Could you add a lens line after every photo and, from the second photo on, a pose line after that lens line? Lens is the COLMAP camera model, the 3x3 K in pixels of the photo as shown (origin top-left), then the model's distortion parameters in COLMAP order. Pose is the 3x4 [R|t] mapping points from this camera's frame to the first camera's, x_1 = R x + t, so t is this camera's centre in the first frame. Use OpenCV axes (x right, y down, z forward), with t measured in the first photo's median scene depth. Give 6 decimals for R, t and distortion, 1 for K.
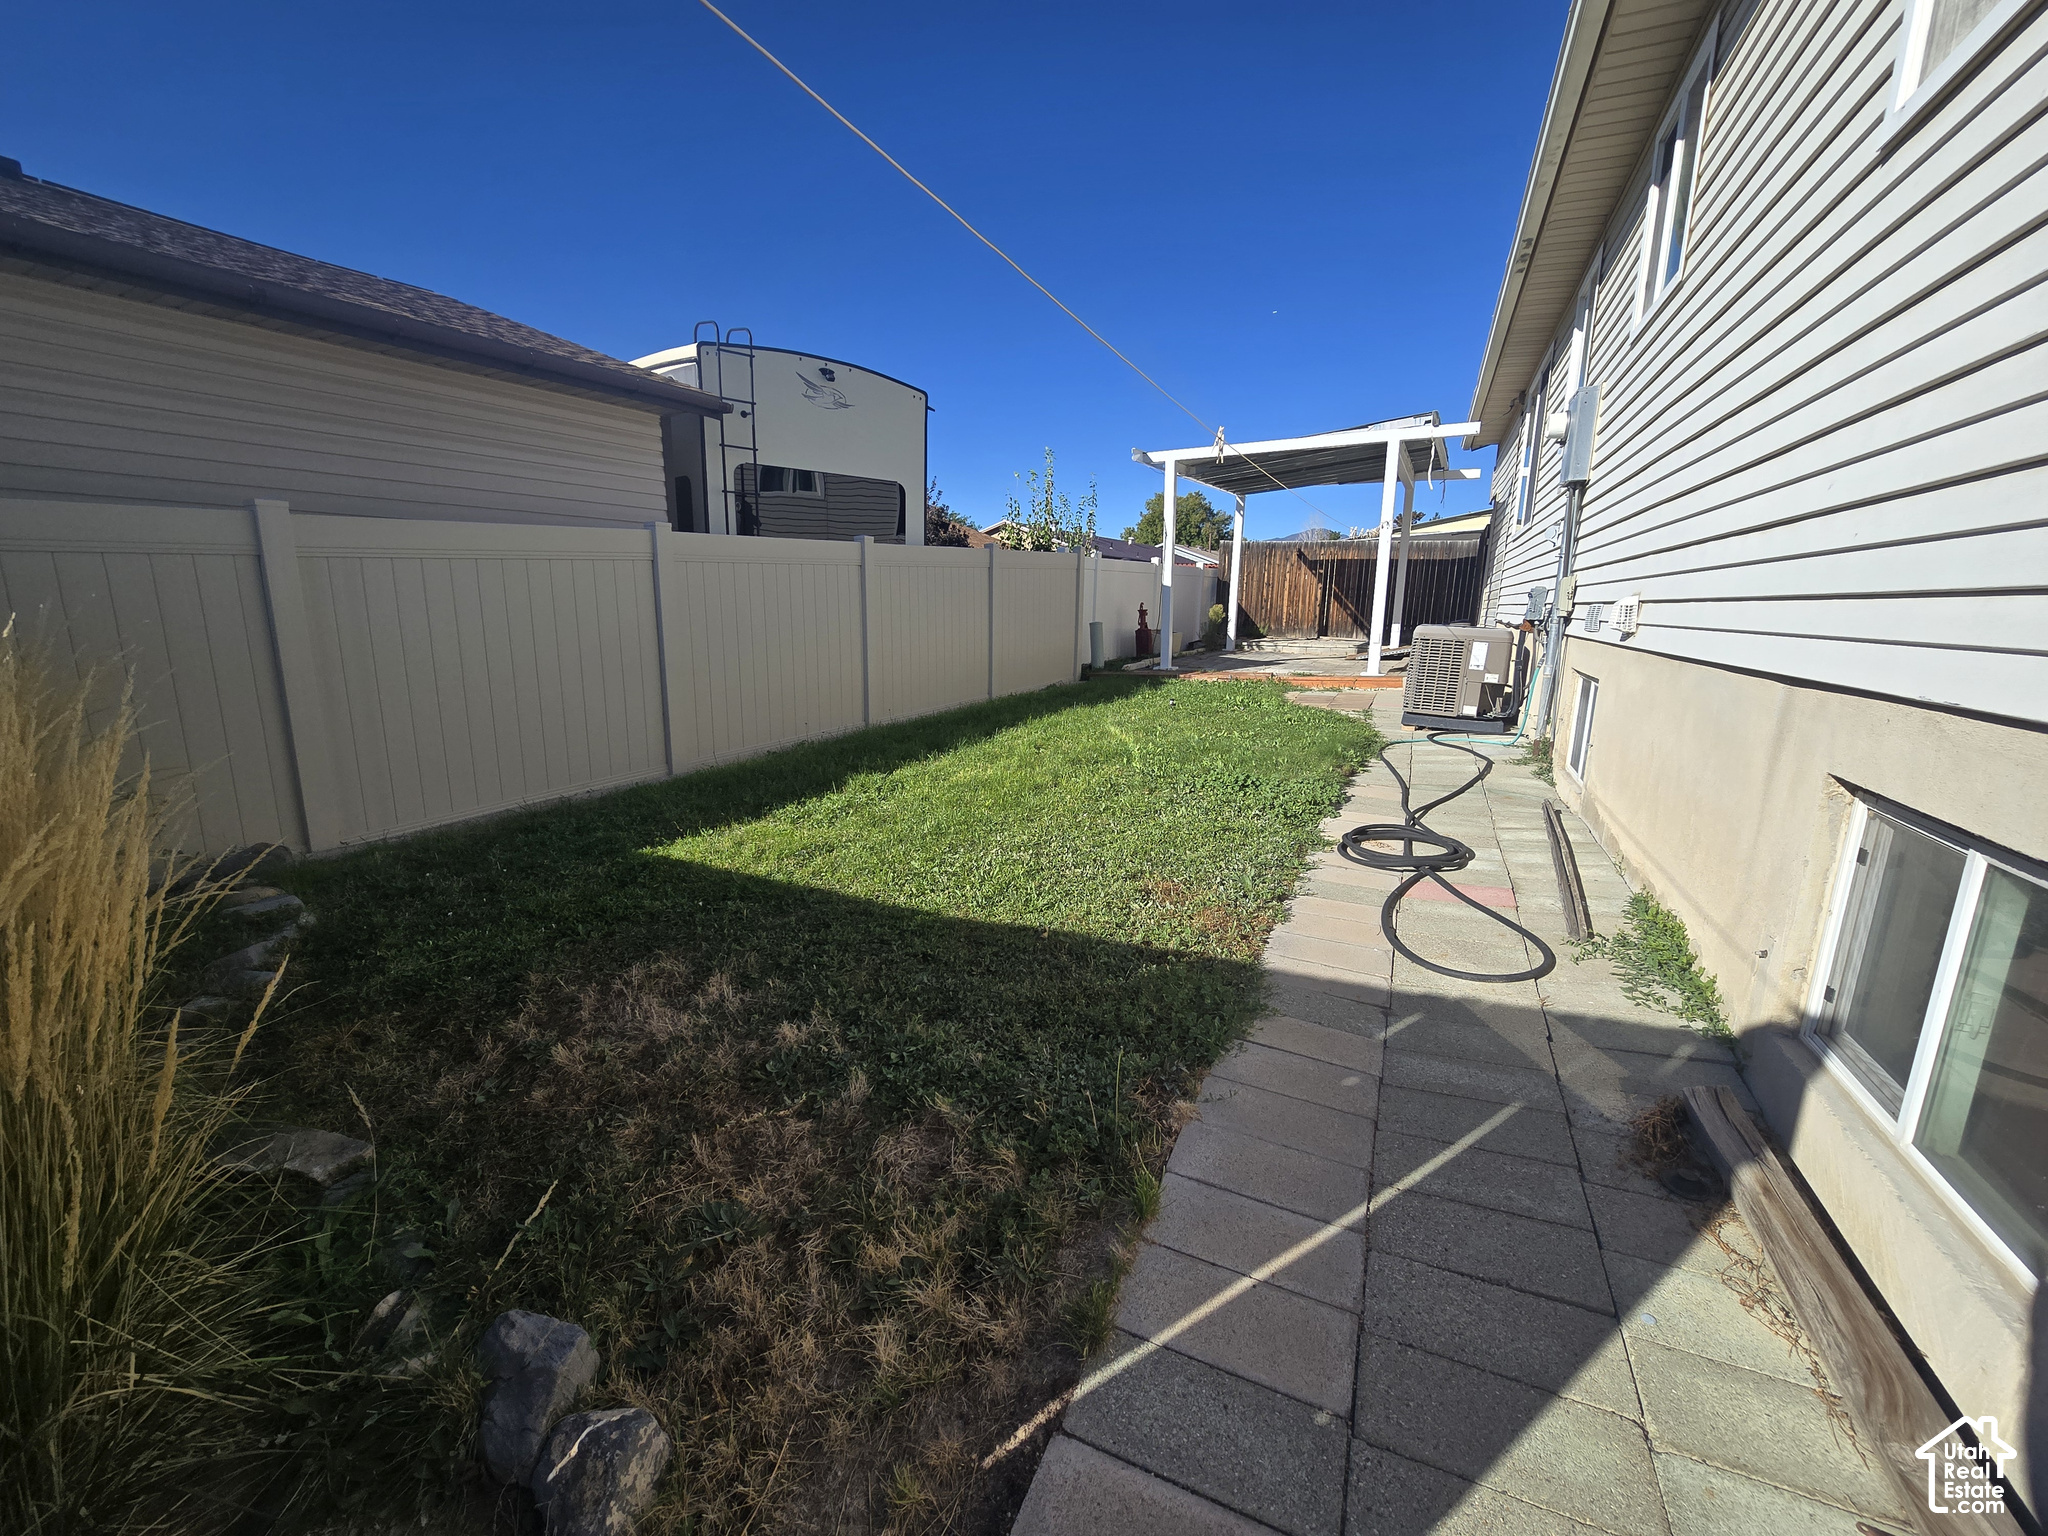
lens RADIAL K [[841.9, 0, 1023.7], [0, 841.9, 772.9], [0, 0, 1]] dist [-0.006239, 0.000160]
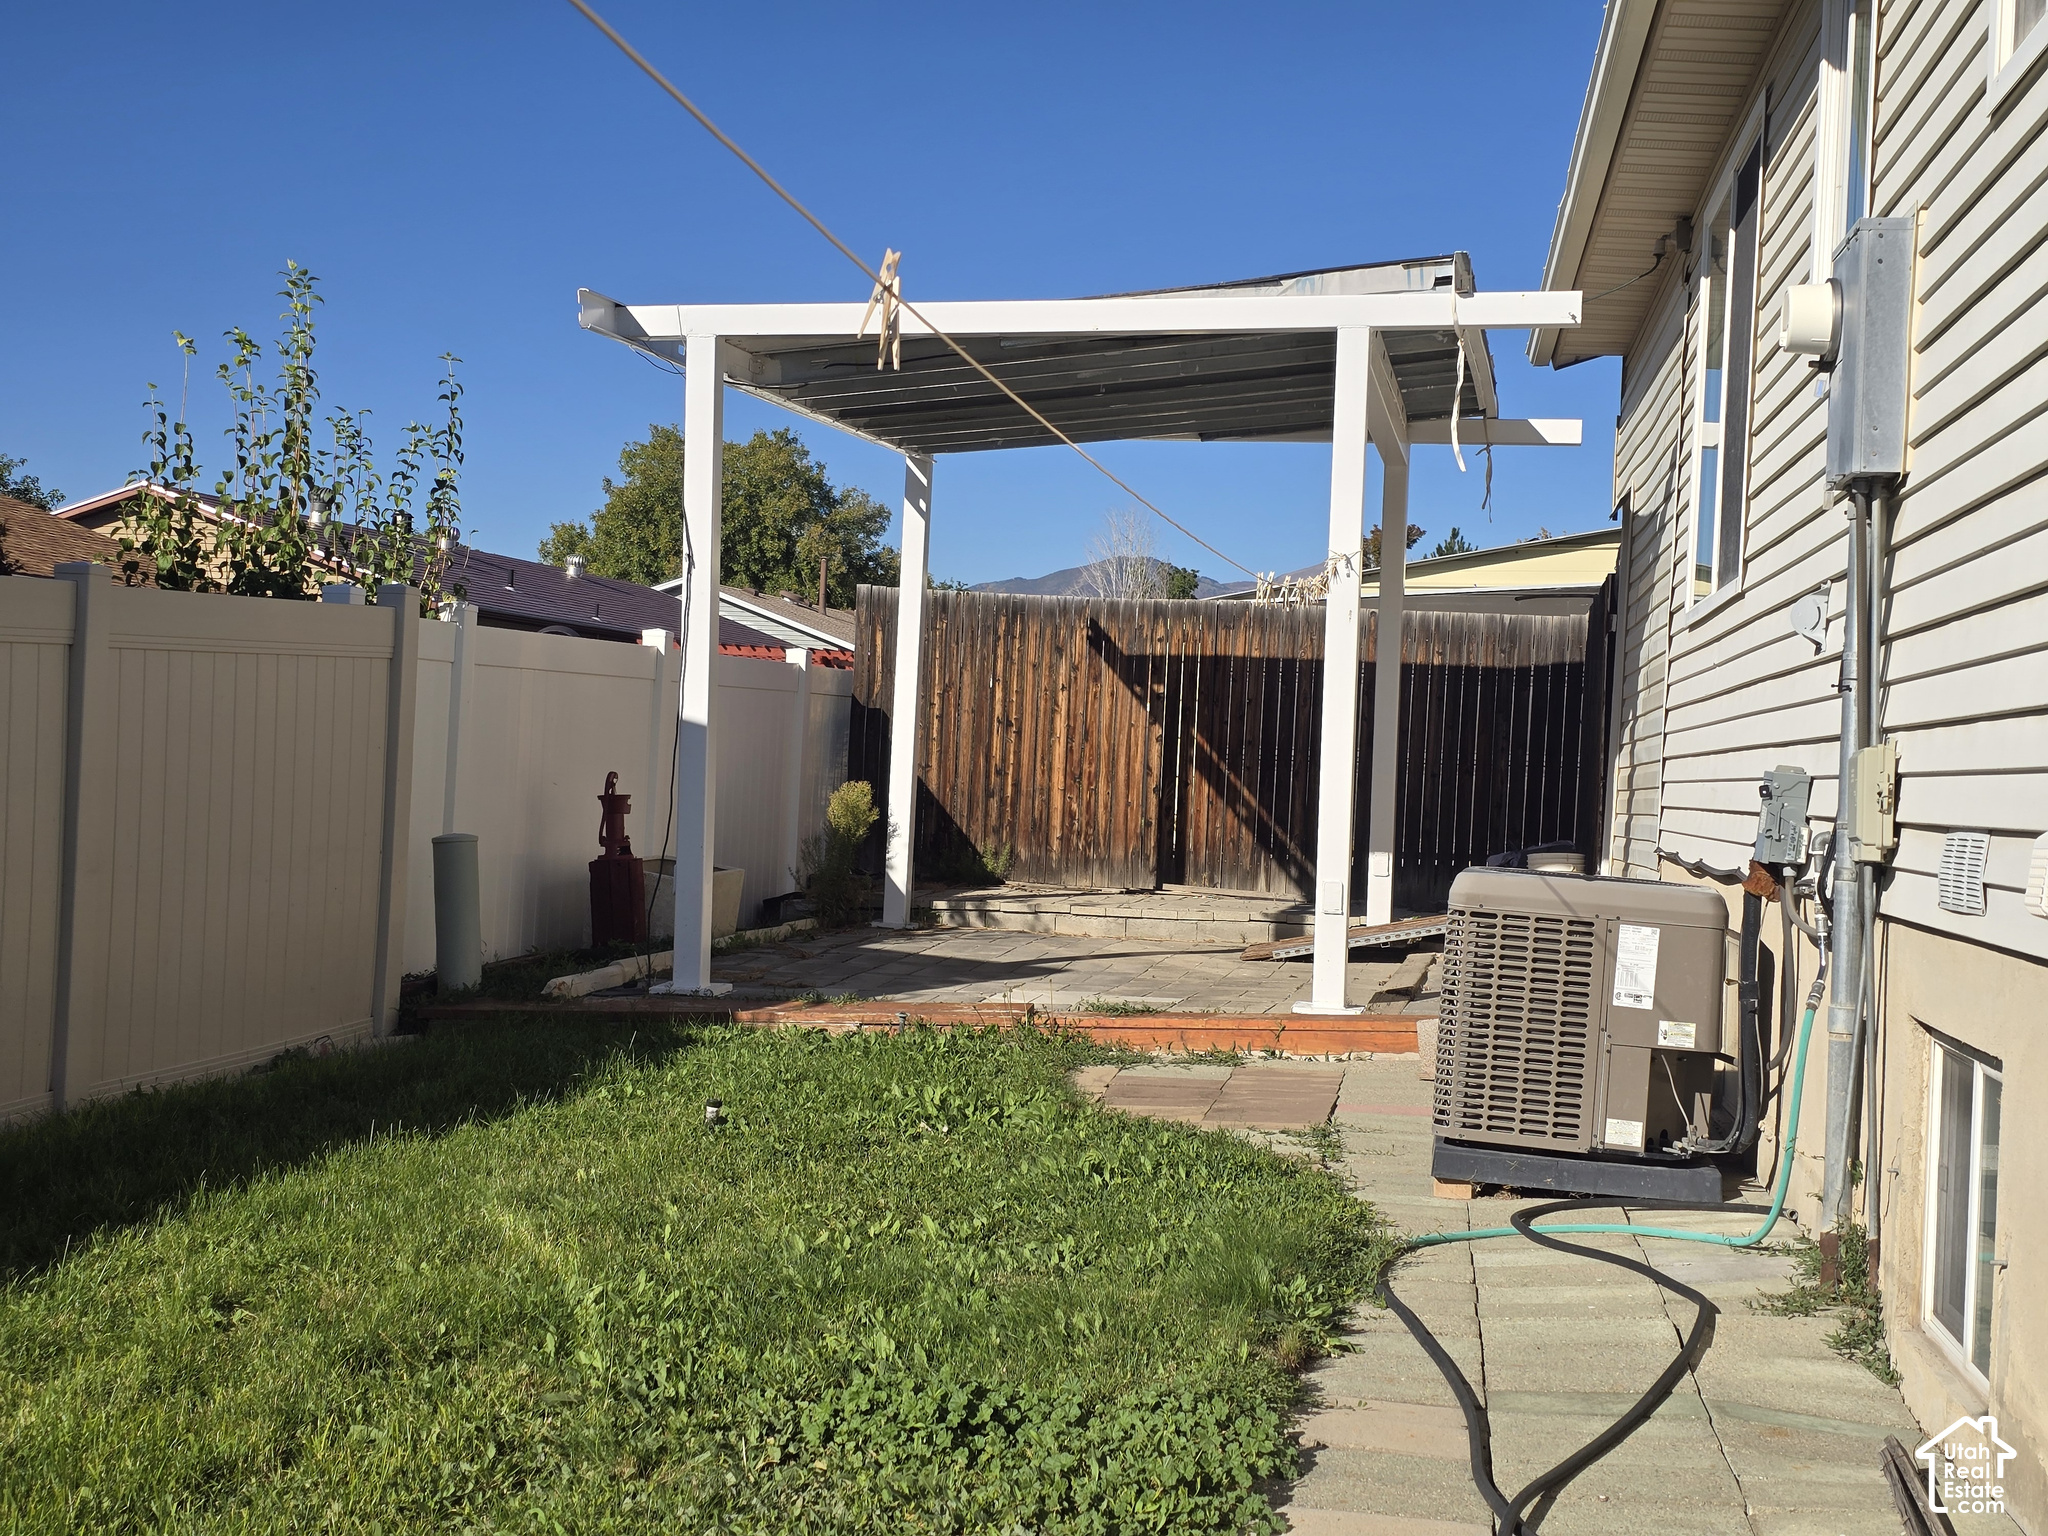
lens RADIAL K [[2500.8, 0, 1024.8], [0, 2500.8, 732.0], [0, 0, 1]] dist [0.087790, -0.065436]
pose [[0.954383, 0.024887, 0.297546, 0.014682], [0.032497, 0.981943, -0.186365, -0.048240], [-0.296811, 0.187533, 0.936341, 0.117051]]
